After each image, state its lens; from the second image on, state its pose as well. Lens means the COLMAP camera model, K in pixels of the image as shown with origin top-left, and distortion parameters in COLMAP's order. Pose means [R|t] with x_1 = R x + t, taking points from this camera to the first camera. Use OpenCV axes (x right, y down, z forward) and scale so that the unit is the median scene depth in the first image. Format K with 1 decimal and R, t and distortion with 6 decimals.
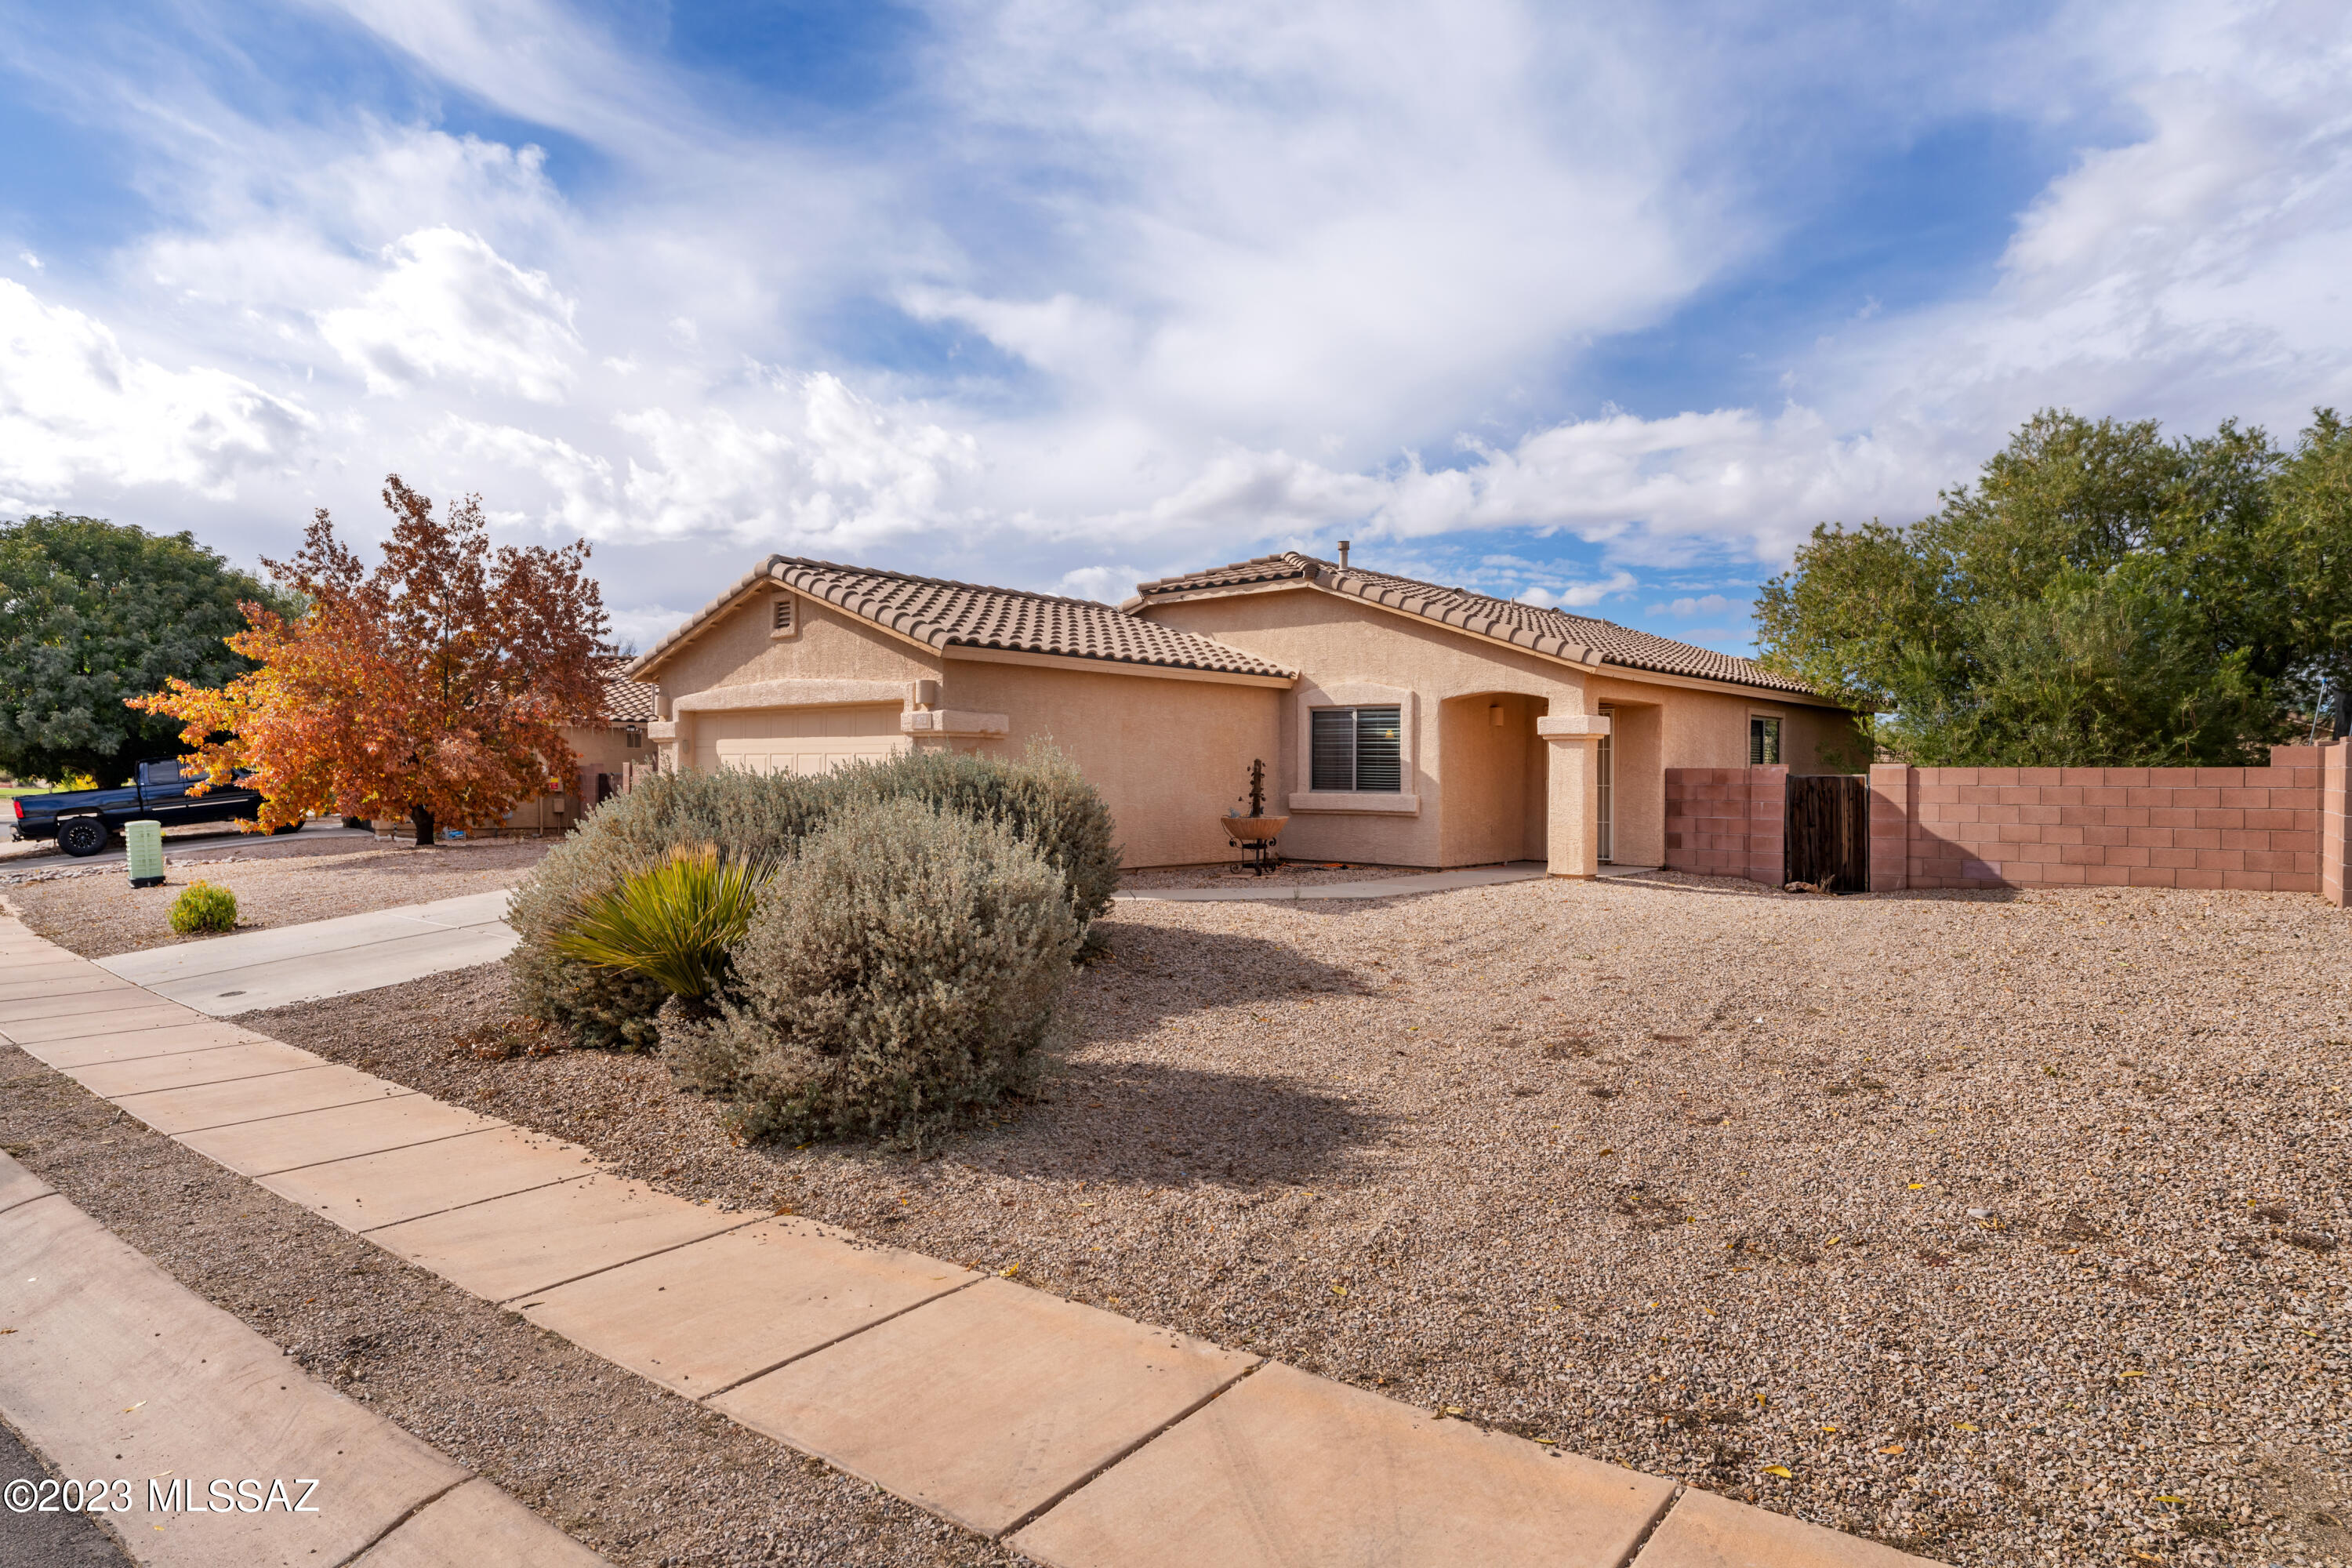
lens RADIAL K [[1383.8, 0, 1176.0], [0, 1383.8, 784.0], [0, 0, 1]] dist [0.002105, 0.000619]
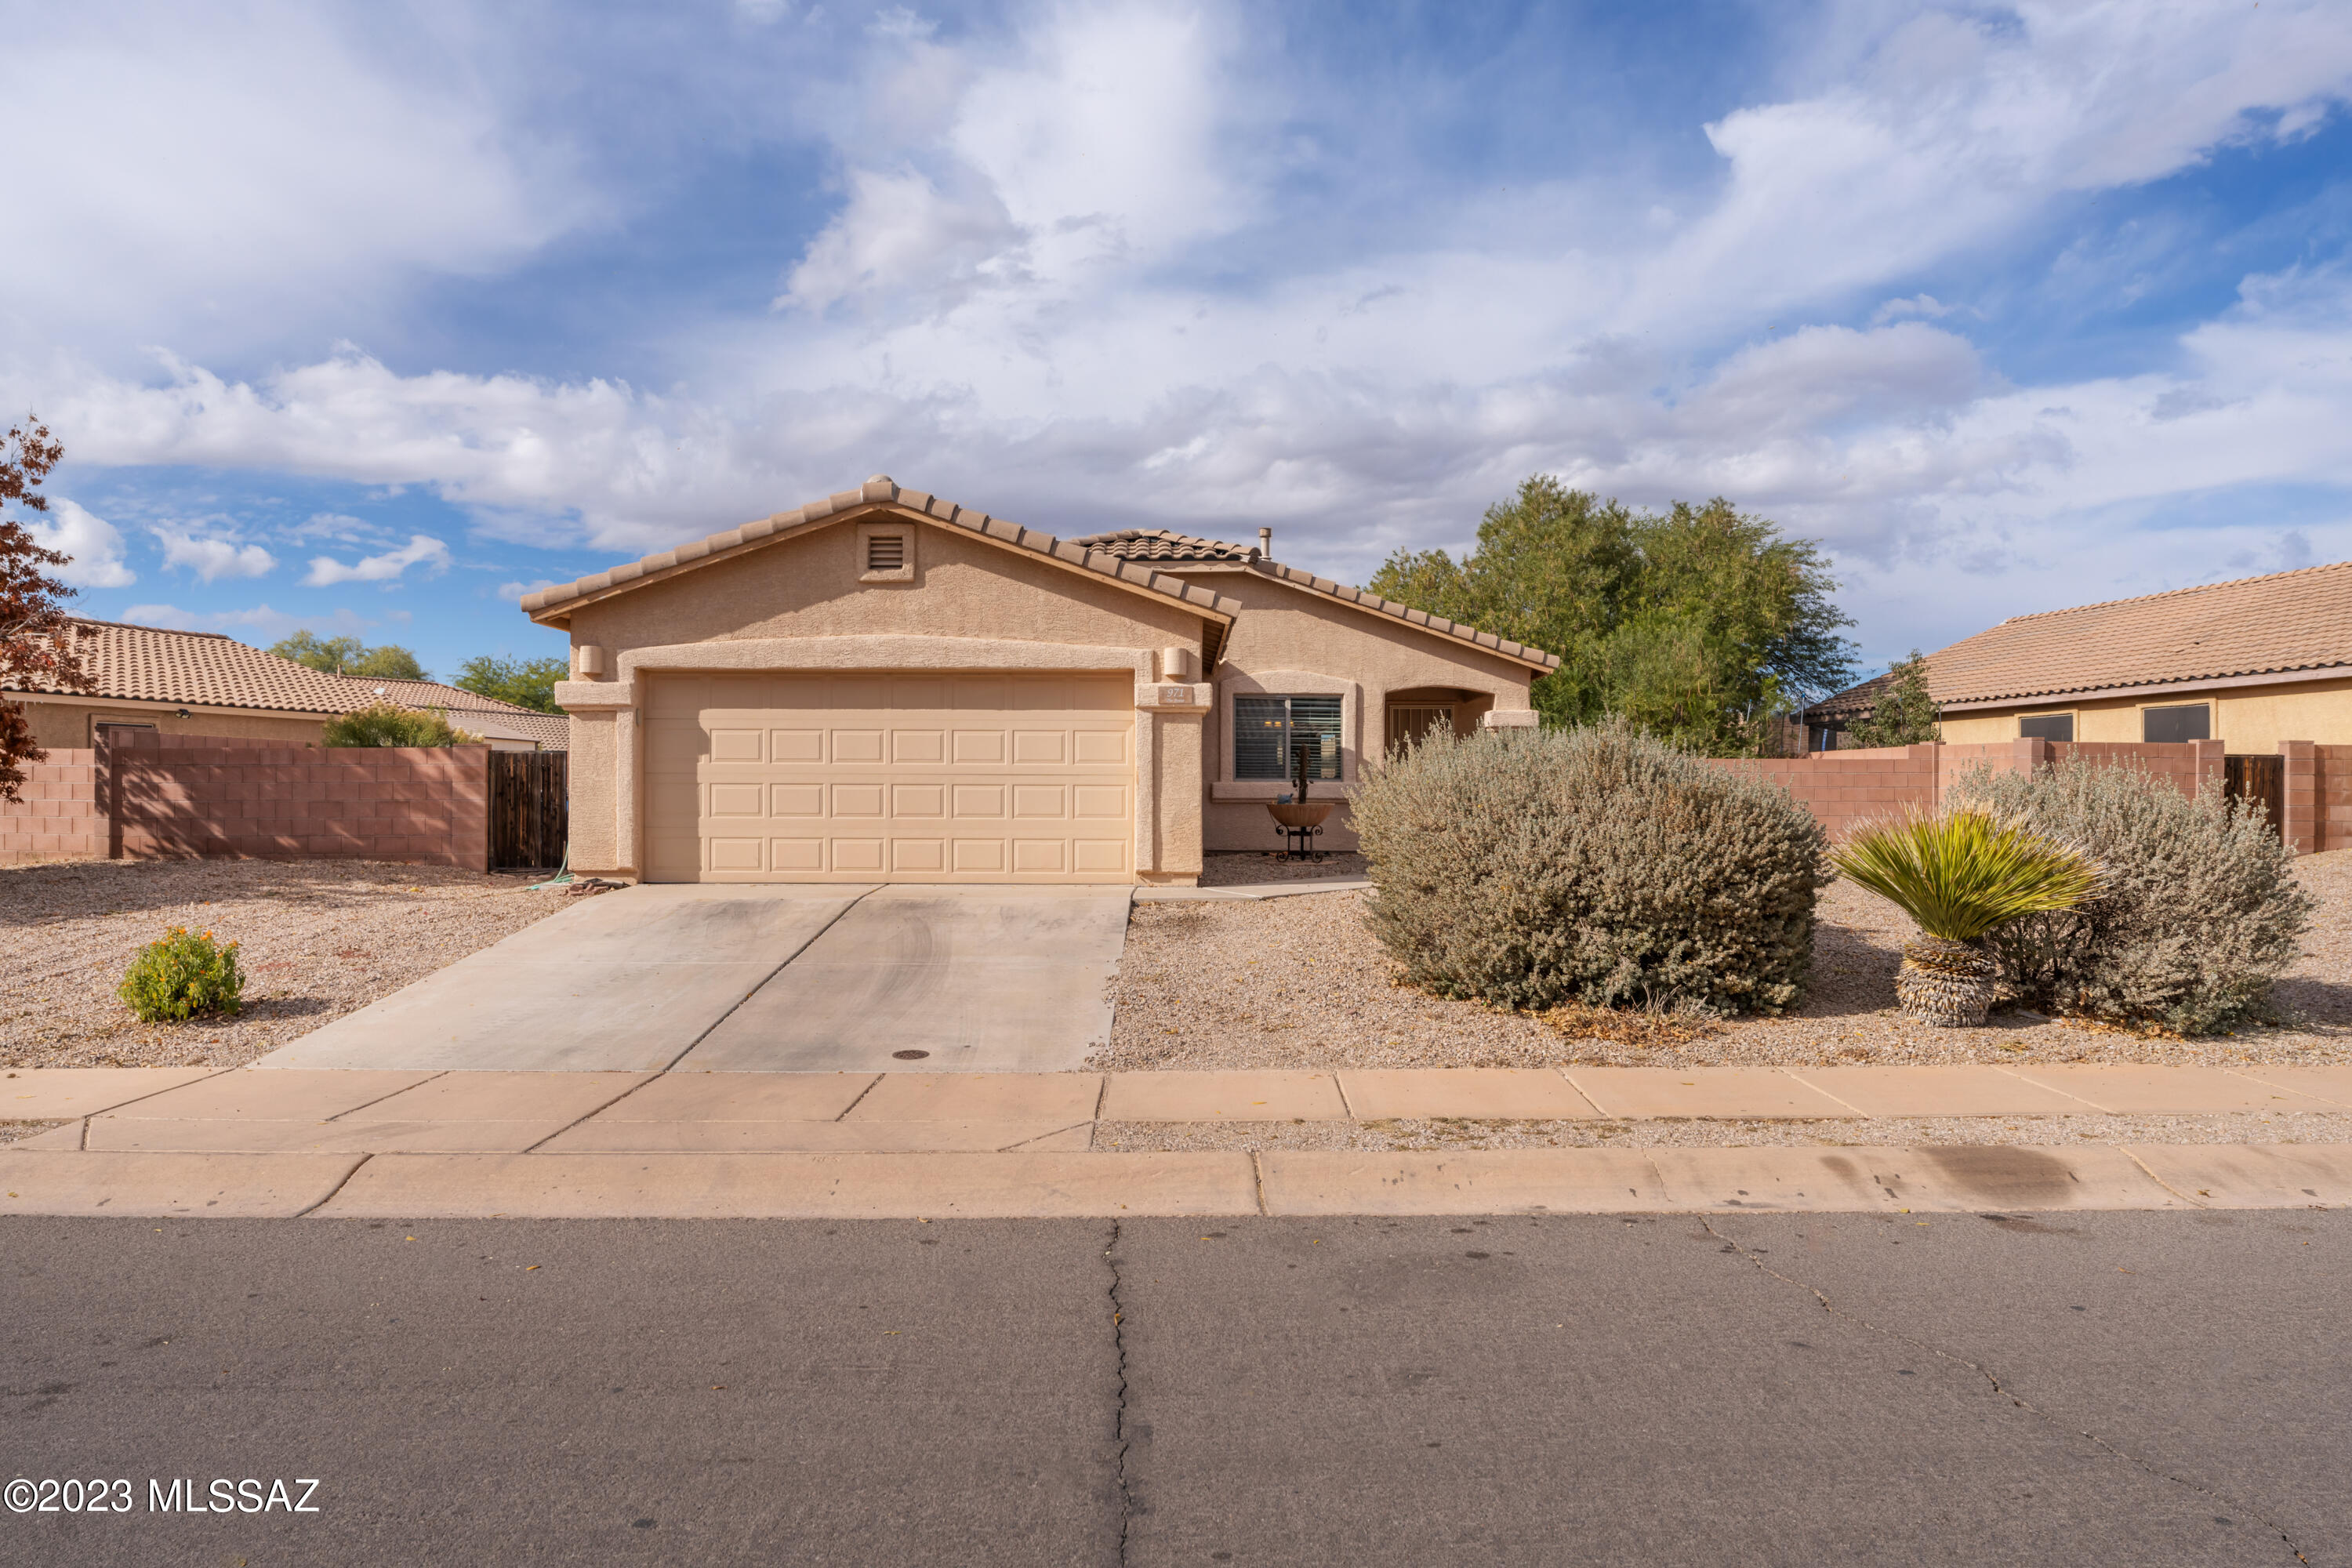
lens RADIAL K [[1548.2, 0, 1176.0], [0, 1548.2, 784.0], [0, 0, 1]] dist [0.005094, 0.000834]
pose [[0.756245, -0.002201, 0.654285, -0.707802], [0.006287, 0.999973, -0.003903, 0.012925], [-0.654259, 0.007065, 0.756238, 0.220039]]
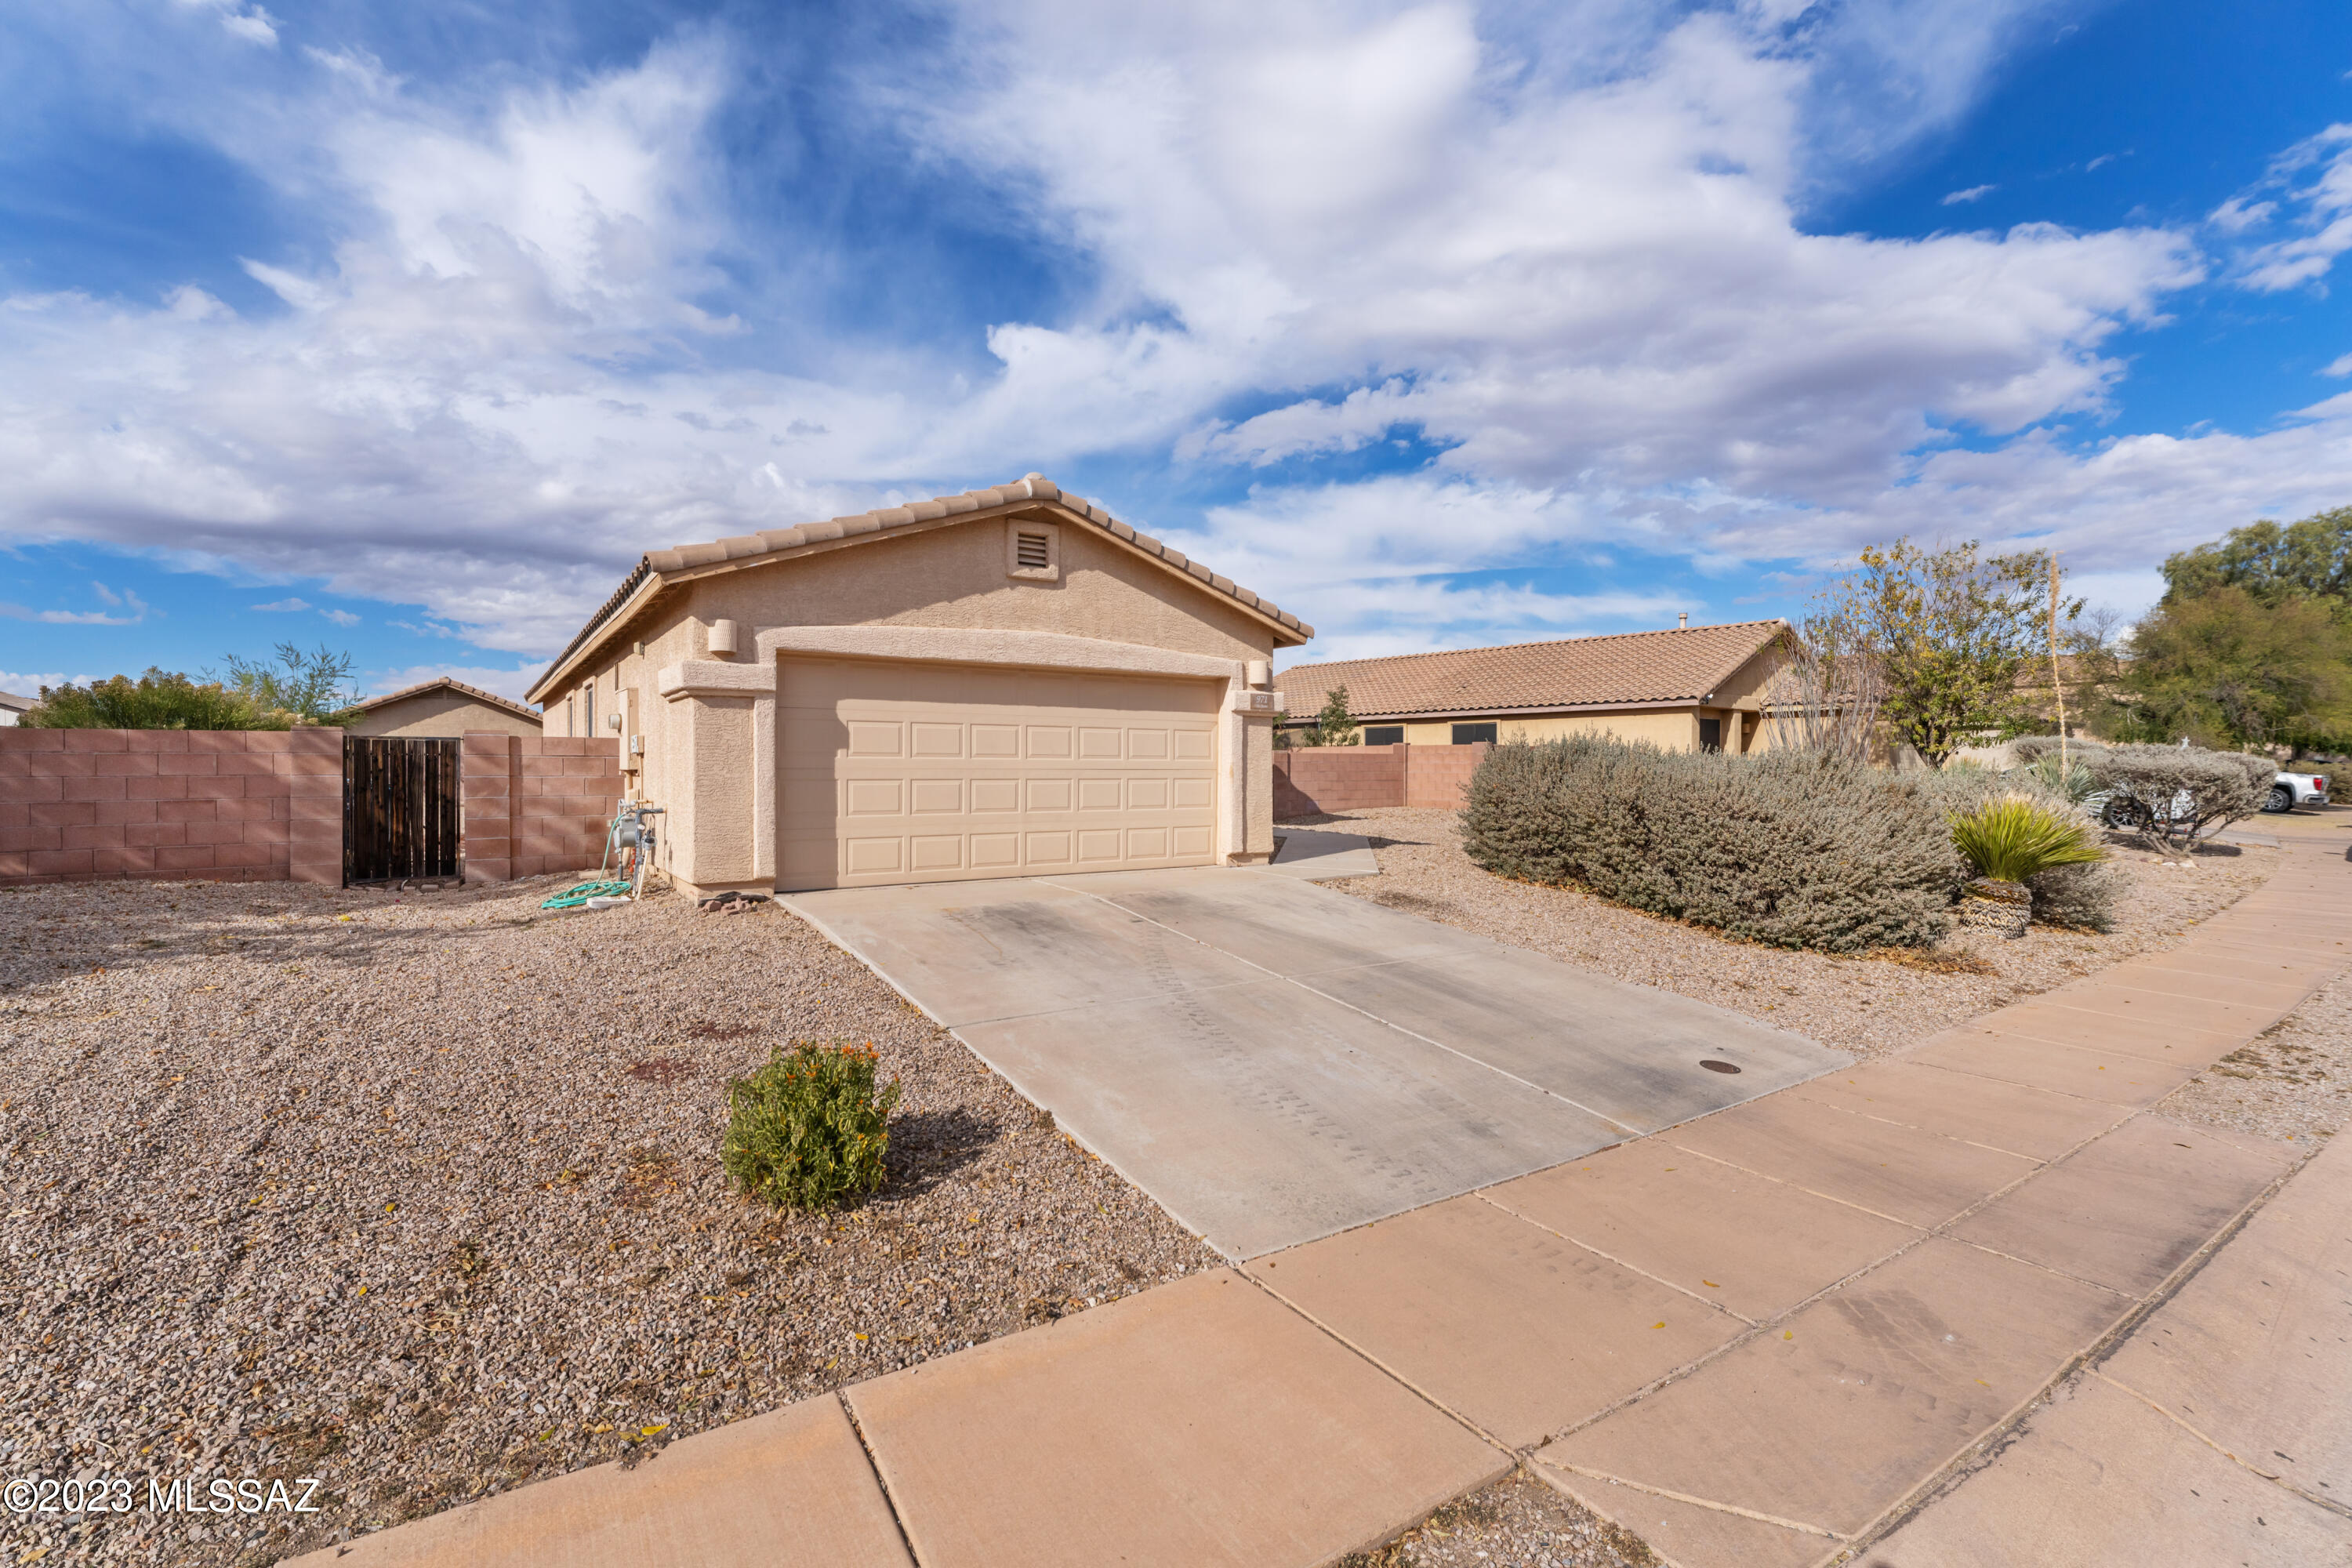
lens RADIAL K [[1022.8, 0, 1166.5], [0, 1022.8, 771.6], [0, 0, 1]] dist [-0.000259, -0.000059]
pose [[0.266663, -0.011353, 0.963723, -0.801345], [0.004857, 0.999934, 0.010436, -0.001114], [-0.963778, 0.001898, 0.266700, 0.741336]]
